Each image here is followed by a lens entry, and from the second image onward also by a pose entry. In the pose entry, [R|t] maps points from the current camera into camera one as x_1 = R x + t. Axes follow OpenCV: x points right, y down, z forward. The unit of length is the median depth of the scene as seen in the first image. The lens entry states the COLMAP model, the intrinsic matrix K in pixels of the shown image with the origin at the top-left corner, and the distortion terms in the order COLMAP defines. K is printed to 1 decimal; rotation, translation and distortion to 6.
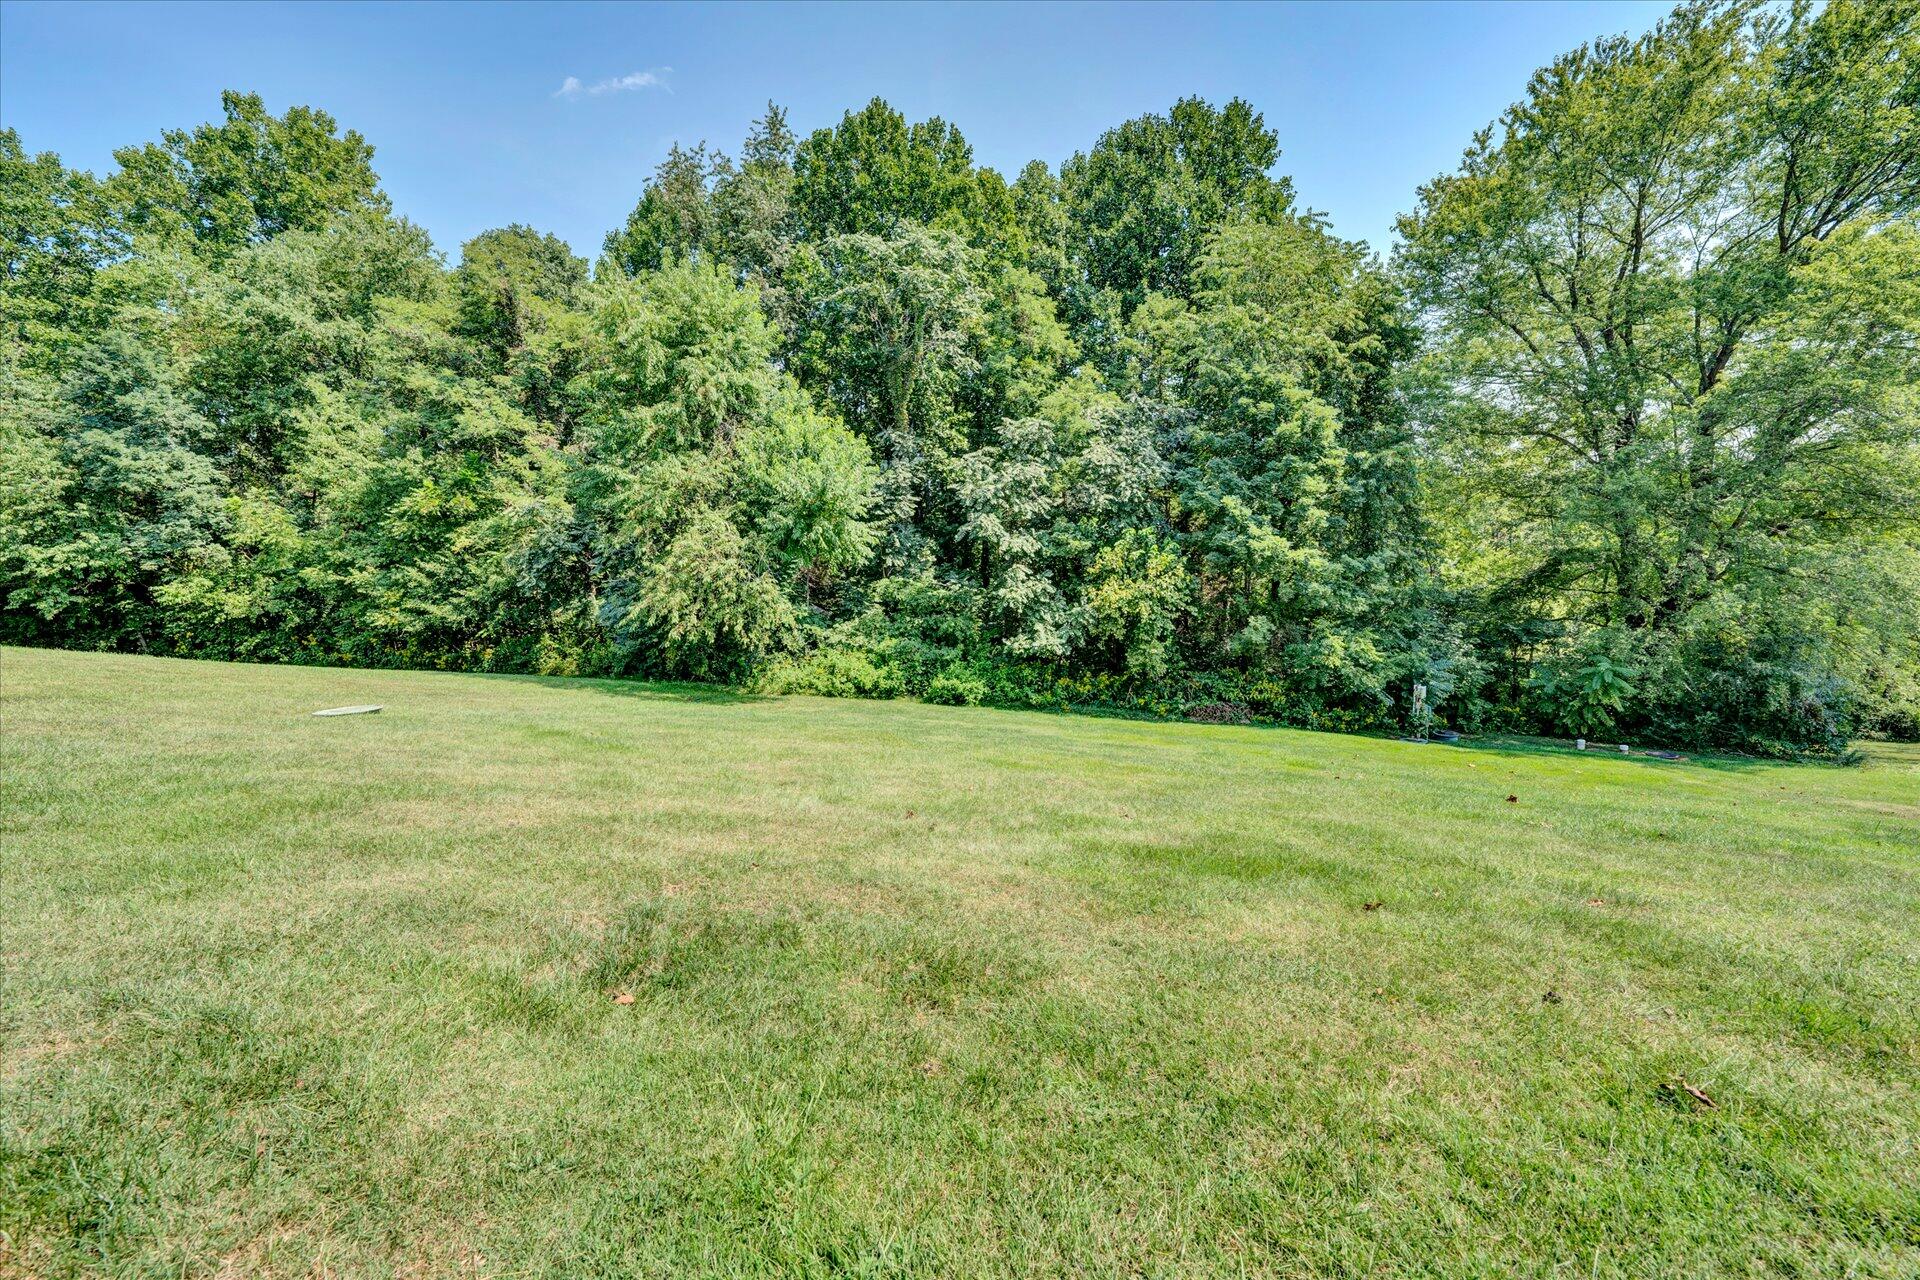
lens RADIAL K [[694.5, 0, 952.2], [0, 694.5, 635.6], [0, 0, 1]] dist [-0.013824, 0.000138]
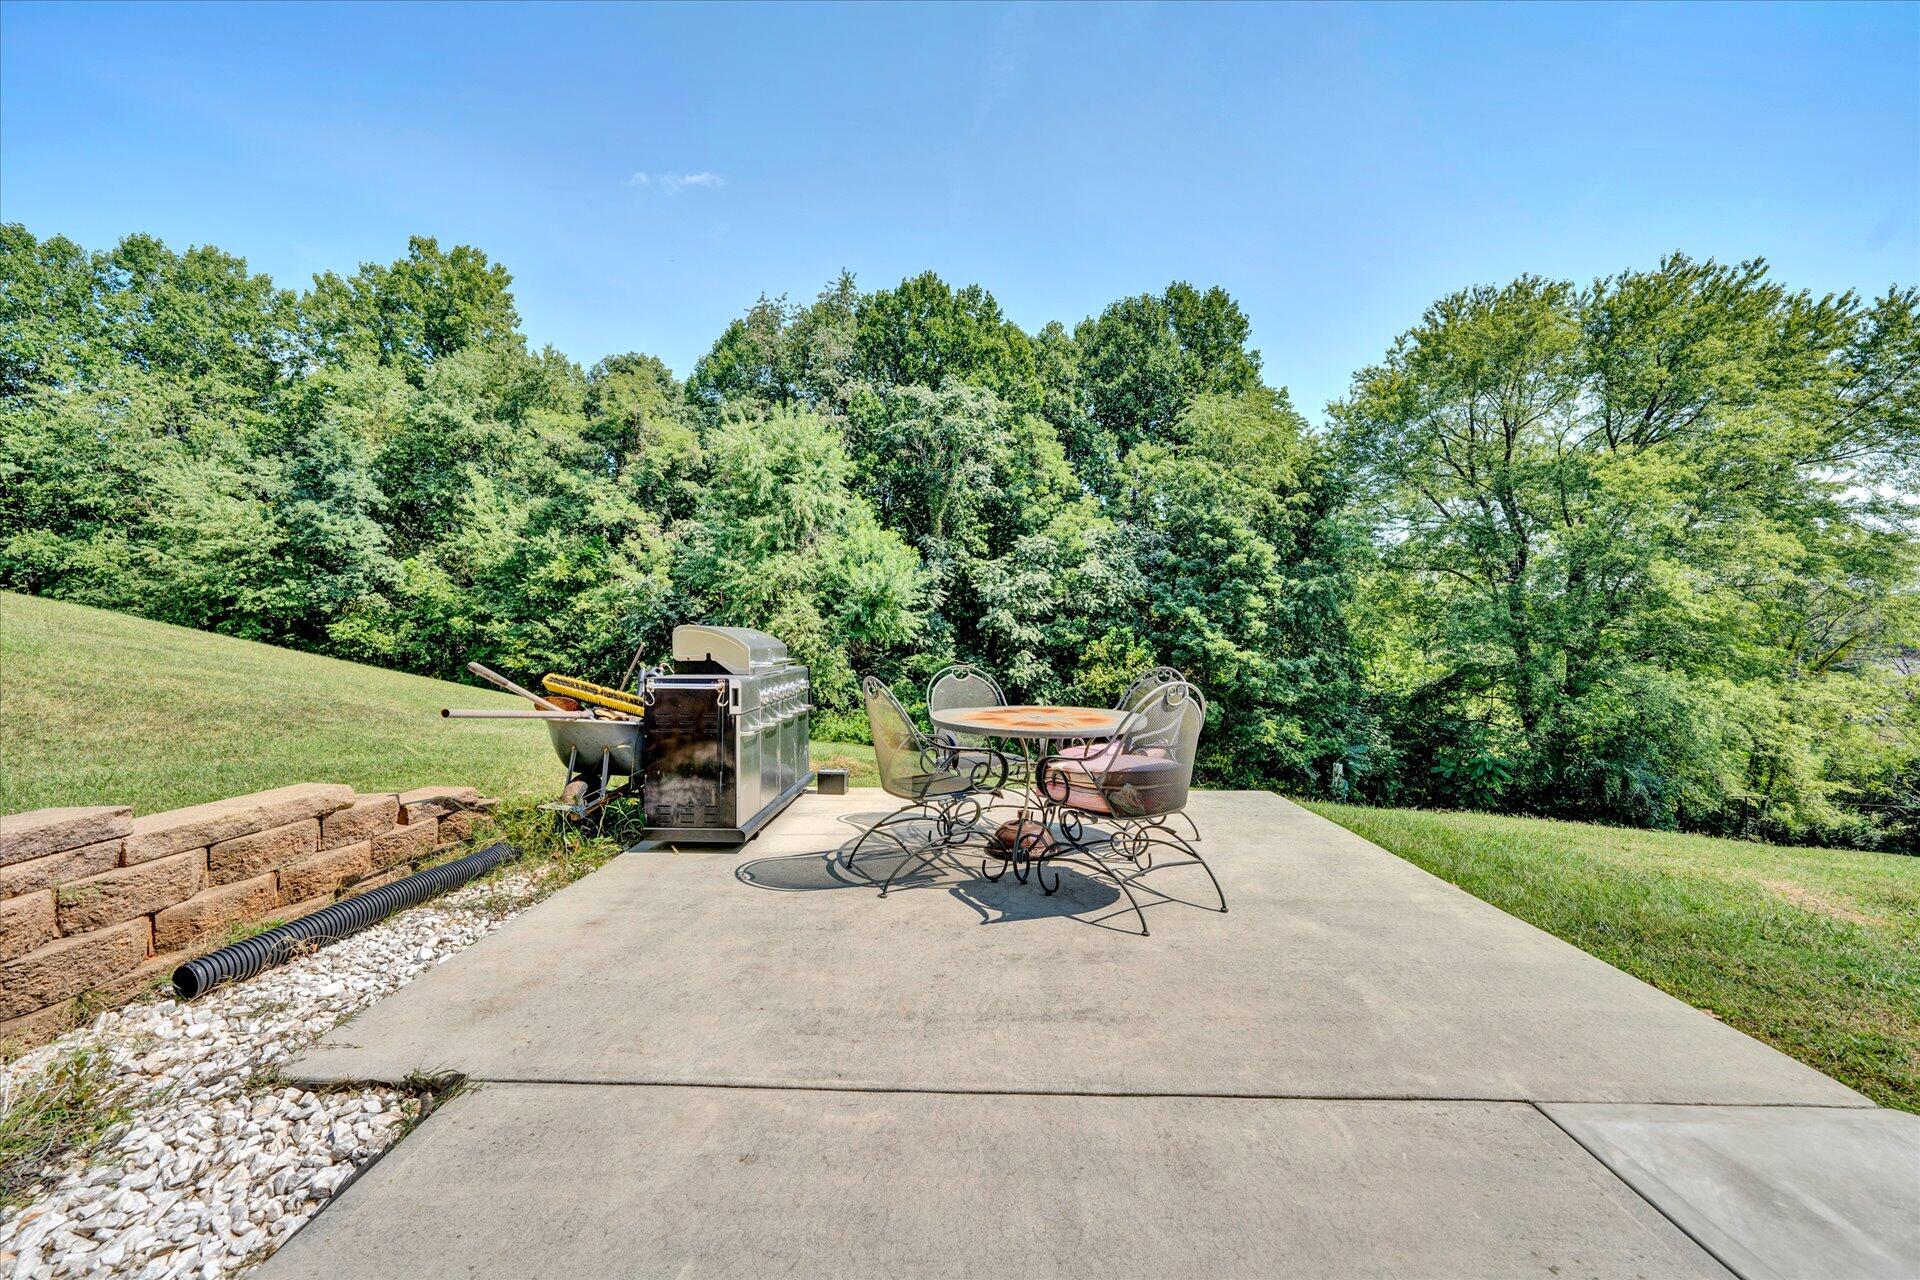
lens RADIAL K [[694.5, 0, 952.2], [0, 694.5, 635.6], [0, 0, 1]] dist [-0.013824, 0.000138]
pose [[0.998205, 0.059692, -0.004840, -0.031185], [-0.059857, 0.991809, -0.112840, 0.021067], [-0.001935, 0.112928, 0.993601, -0.244261]]
